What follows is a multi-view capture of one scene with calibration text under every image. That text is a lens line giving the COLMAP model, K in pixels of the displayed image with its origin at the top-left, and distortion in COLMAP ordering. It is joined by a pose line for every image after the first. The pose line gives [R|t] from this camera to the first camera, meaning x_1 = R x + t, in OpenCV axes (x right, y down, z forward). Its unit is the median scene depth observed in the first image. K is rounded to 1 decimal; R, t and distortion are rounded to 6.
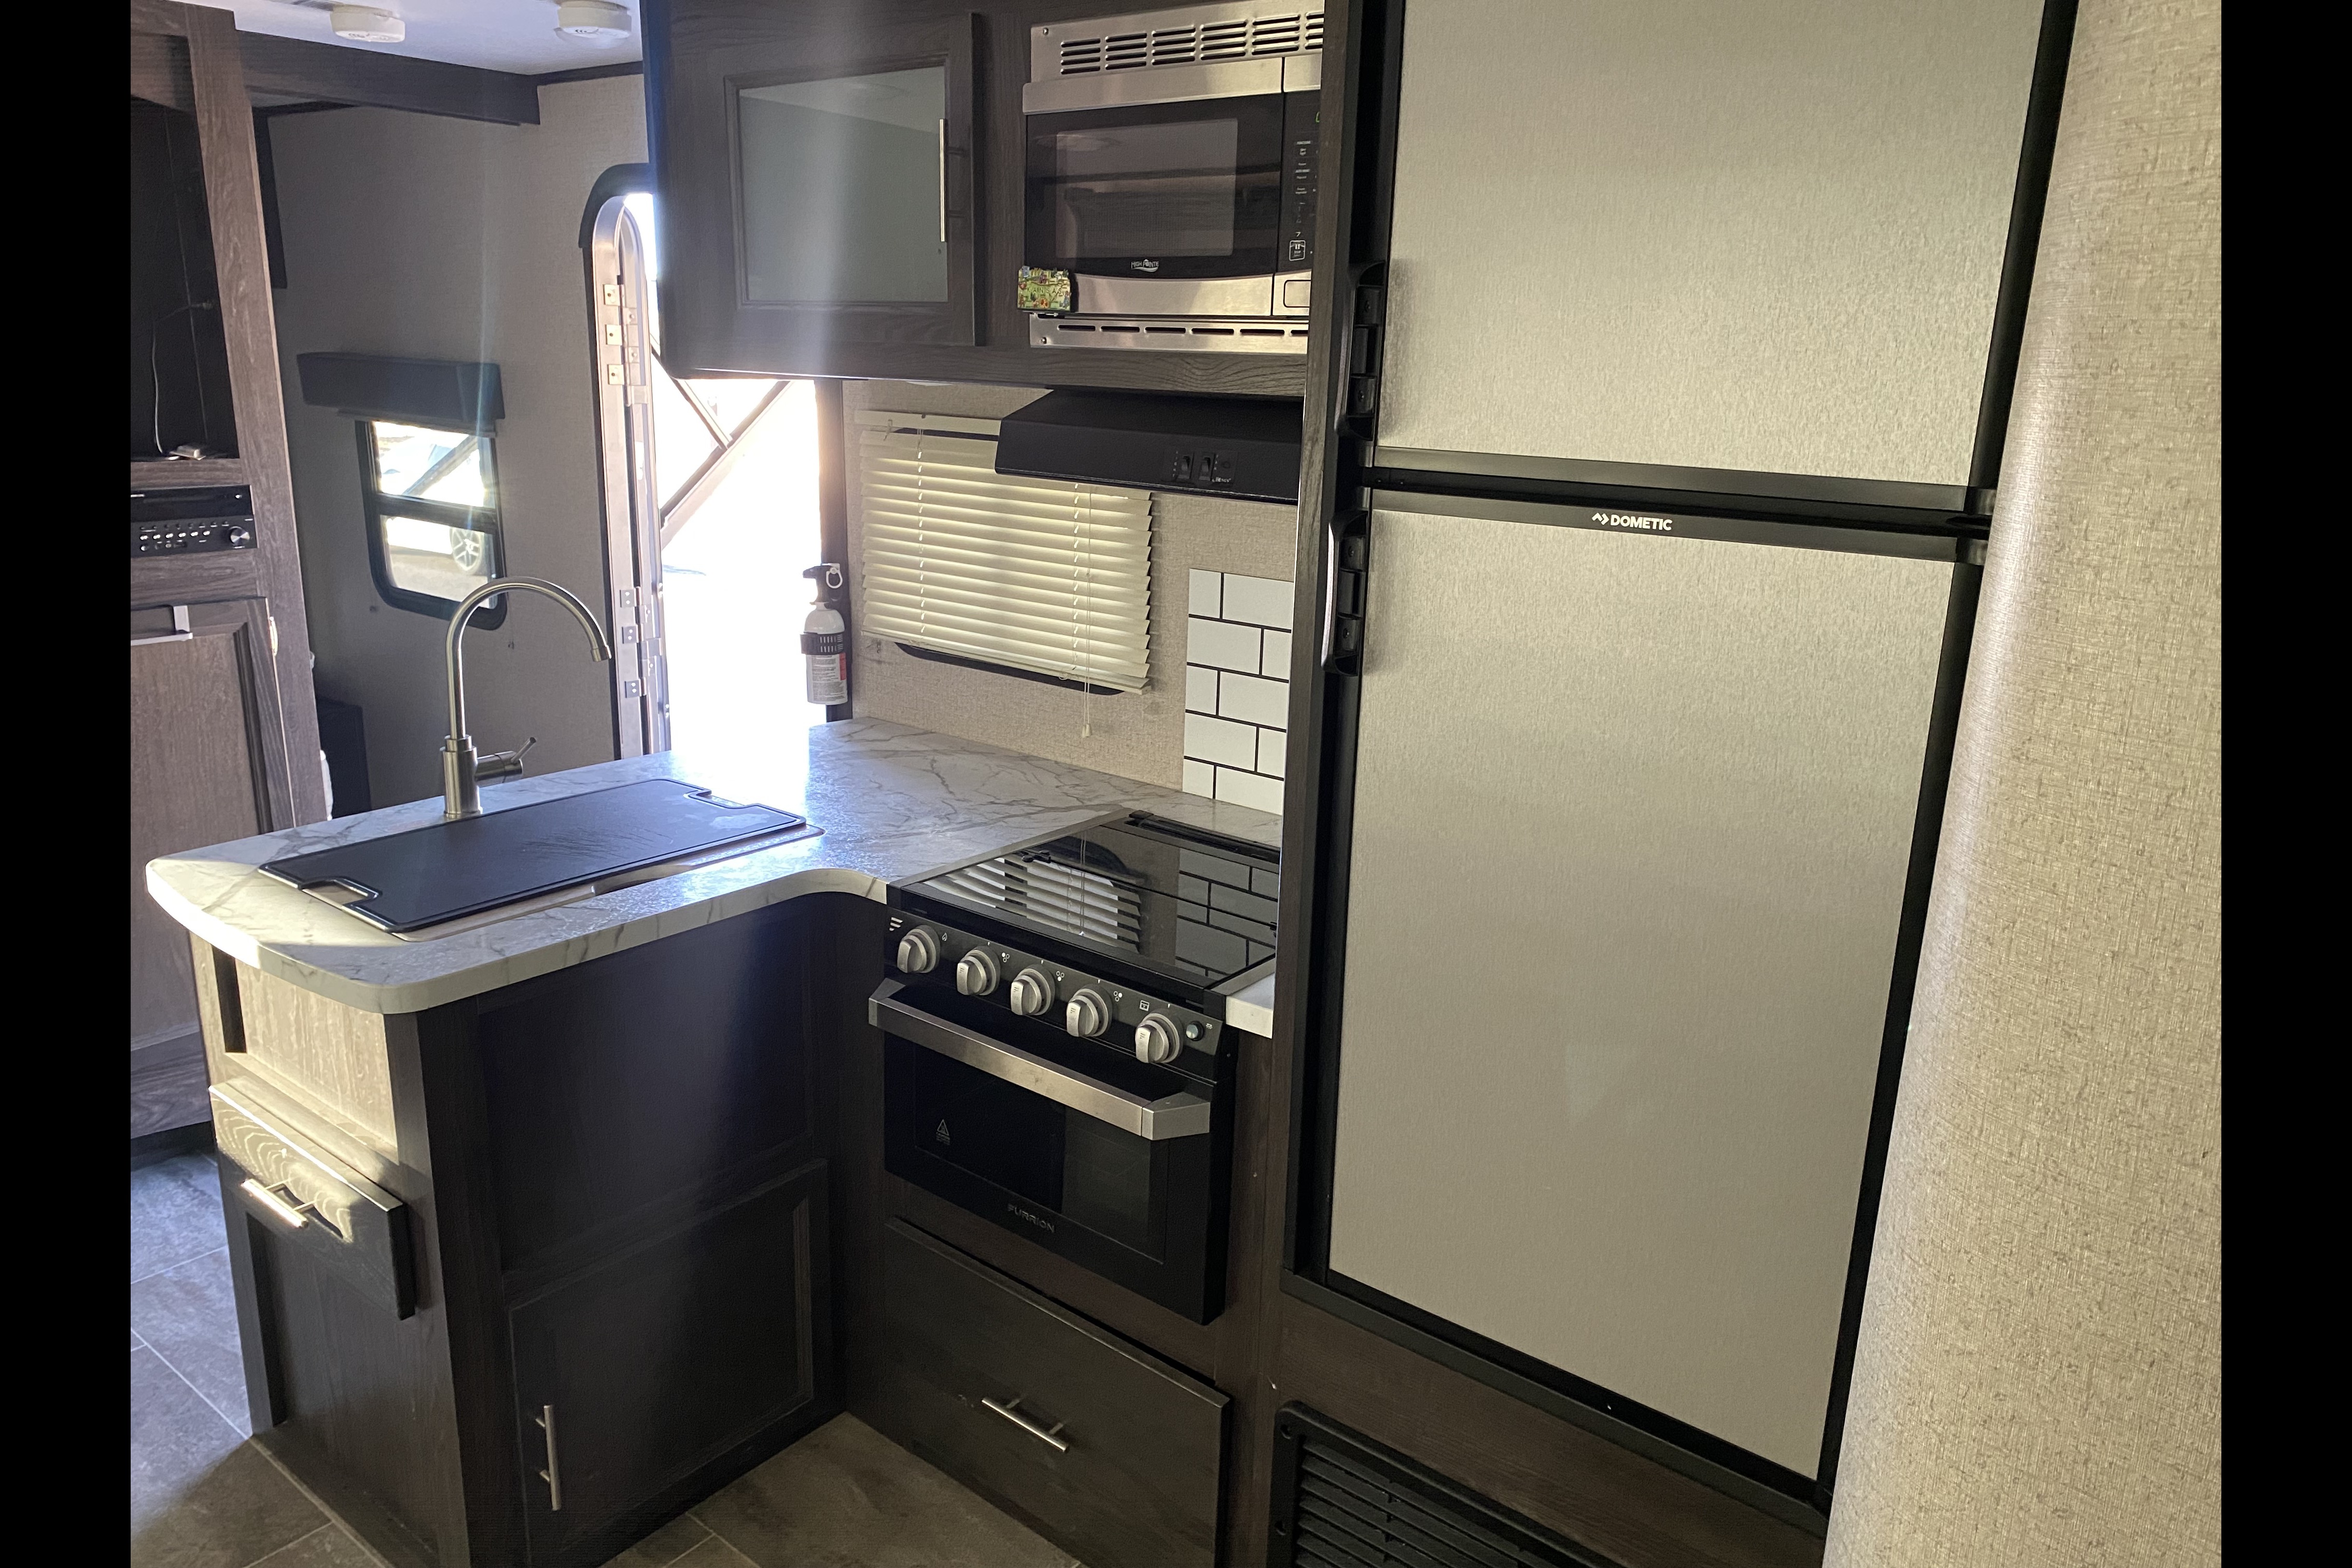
lens RADIAL K [[1569.1, 0, 1181.1], [0, 1569.1, 765.5], [0, 0, 1]] dist [0.000283, -0.004372]
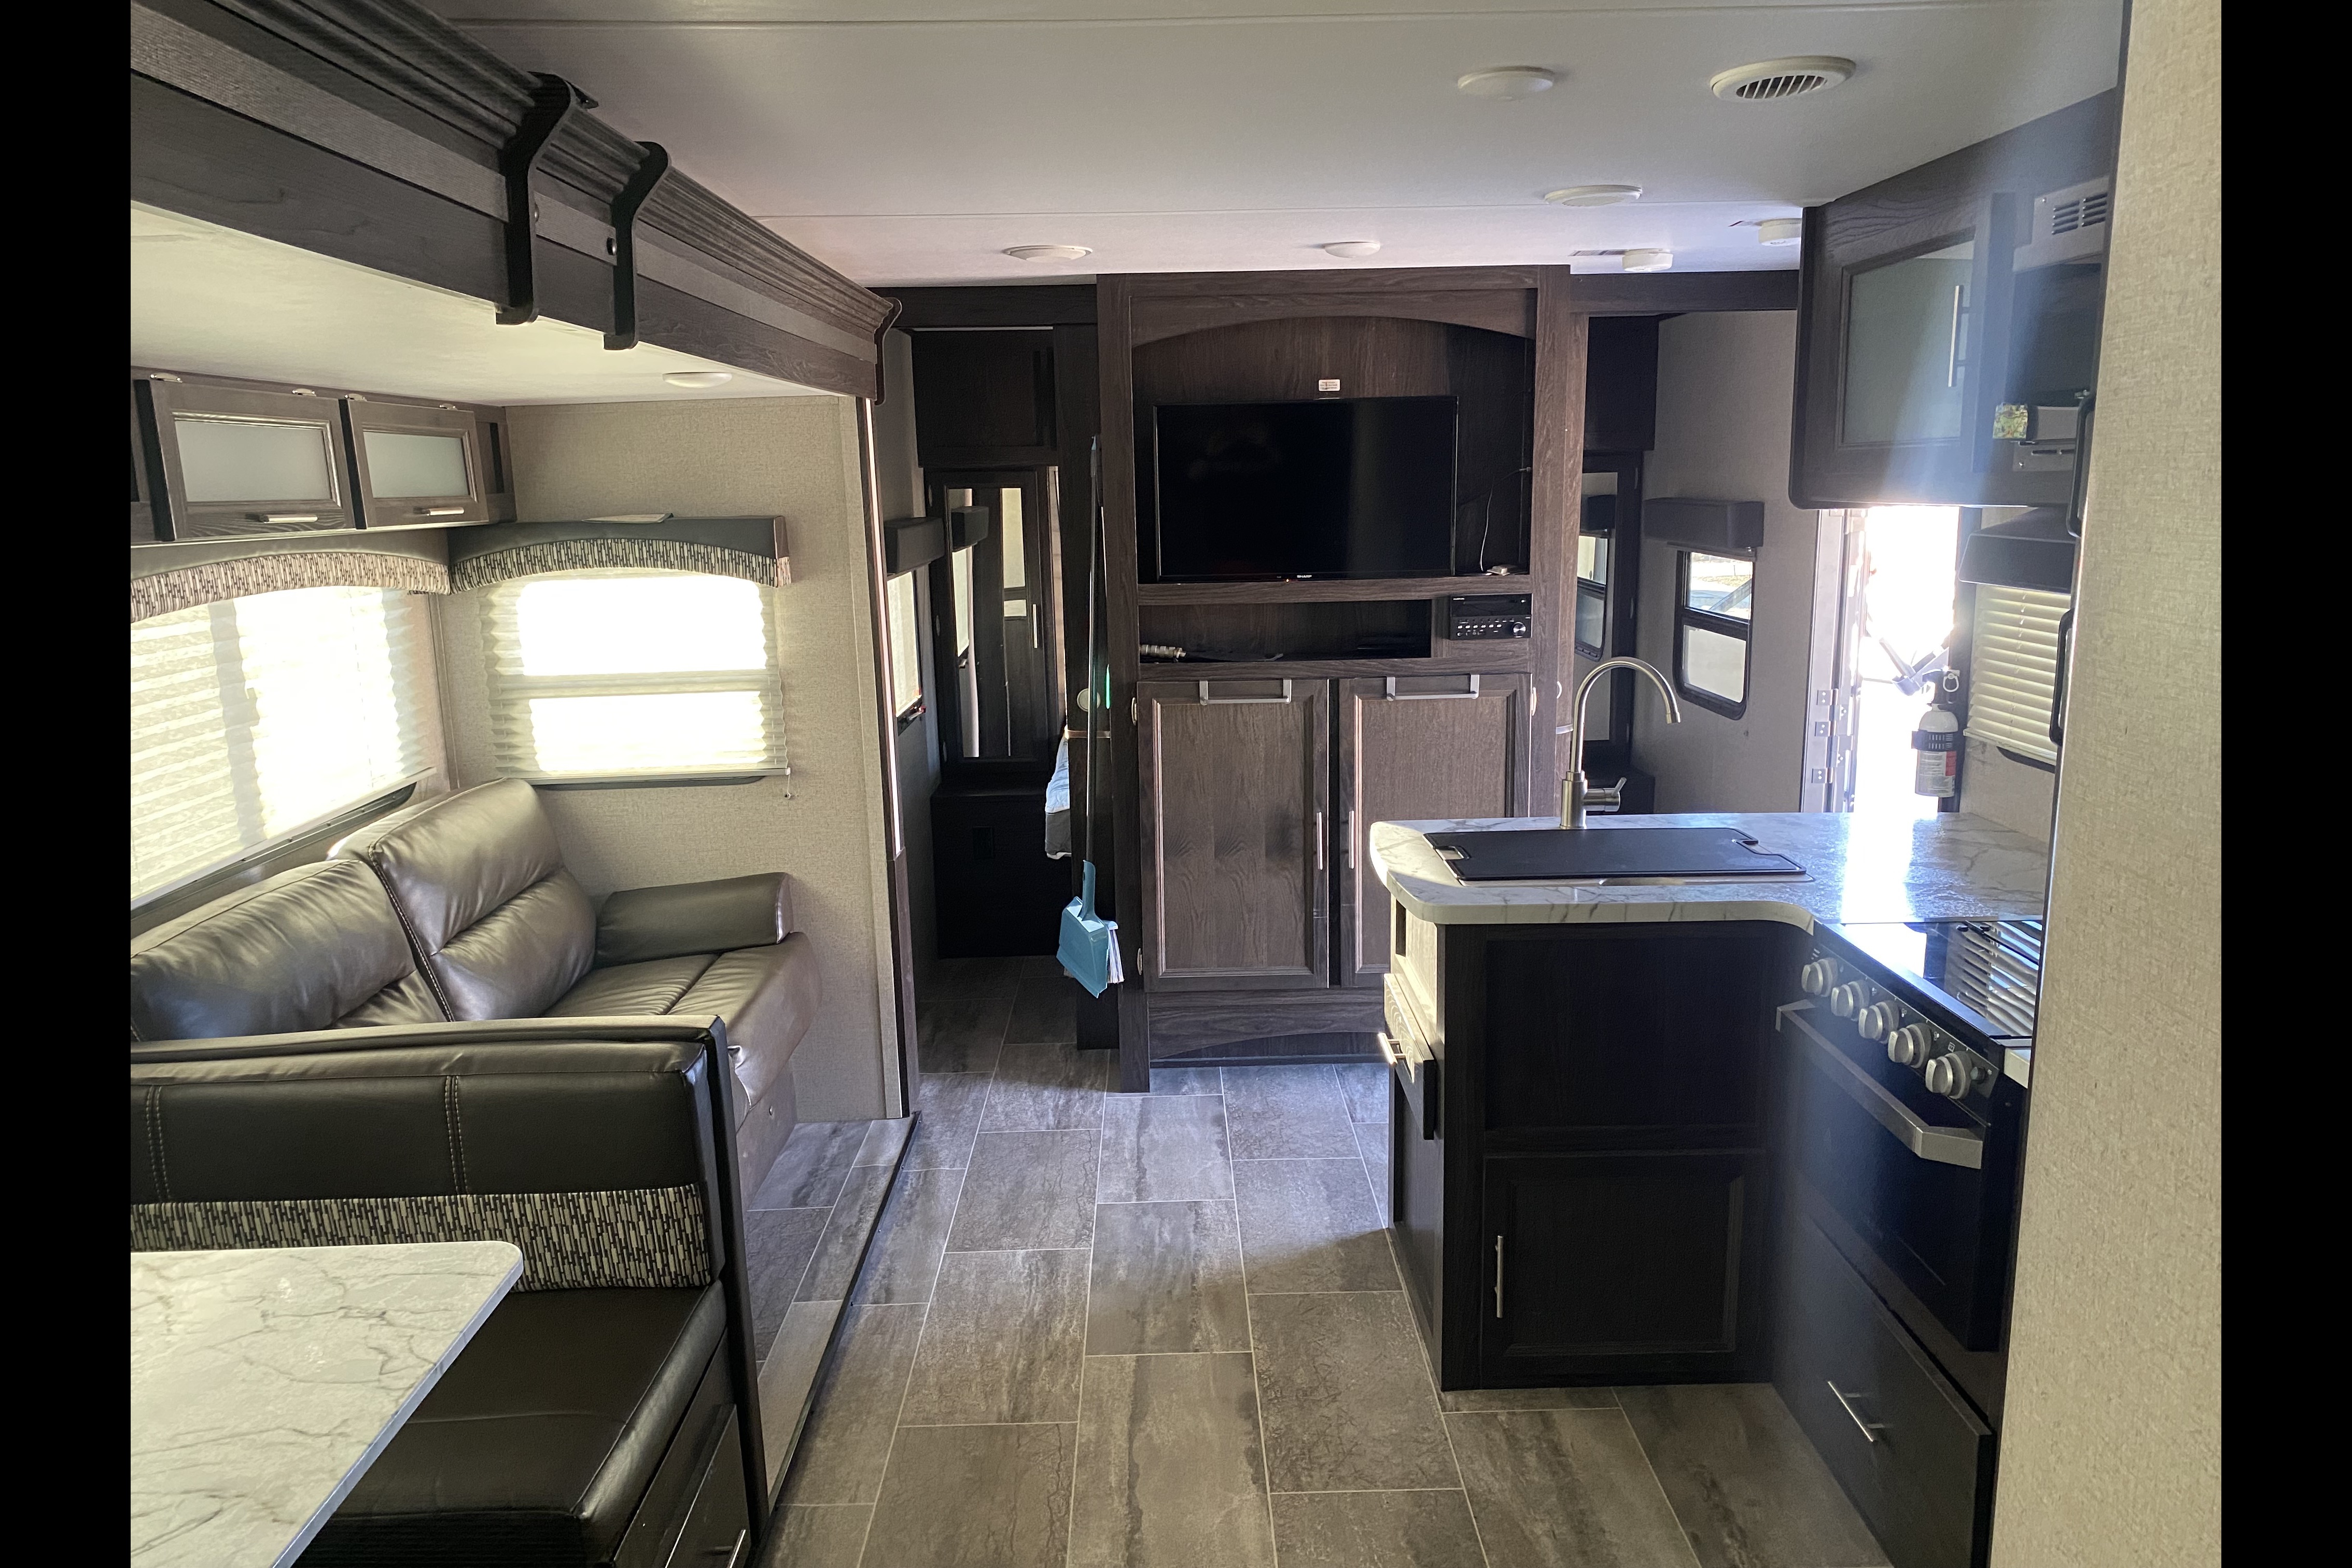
lens RADIAL K [[1569.1, 0, 1181.1], [0, 1569.1, 765.5], [0, 0, 1]] dist [0.000283, -0.004372]
pose [[0.614609, 0.095188, -0.783068, 0.341356], [-0.162256, 0.986721, -0.007407, 0.036480], [0.771965, 0.131610, 0.621892, -0.103628]]
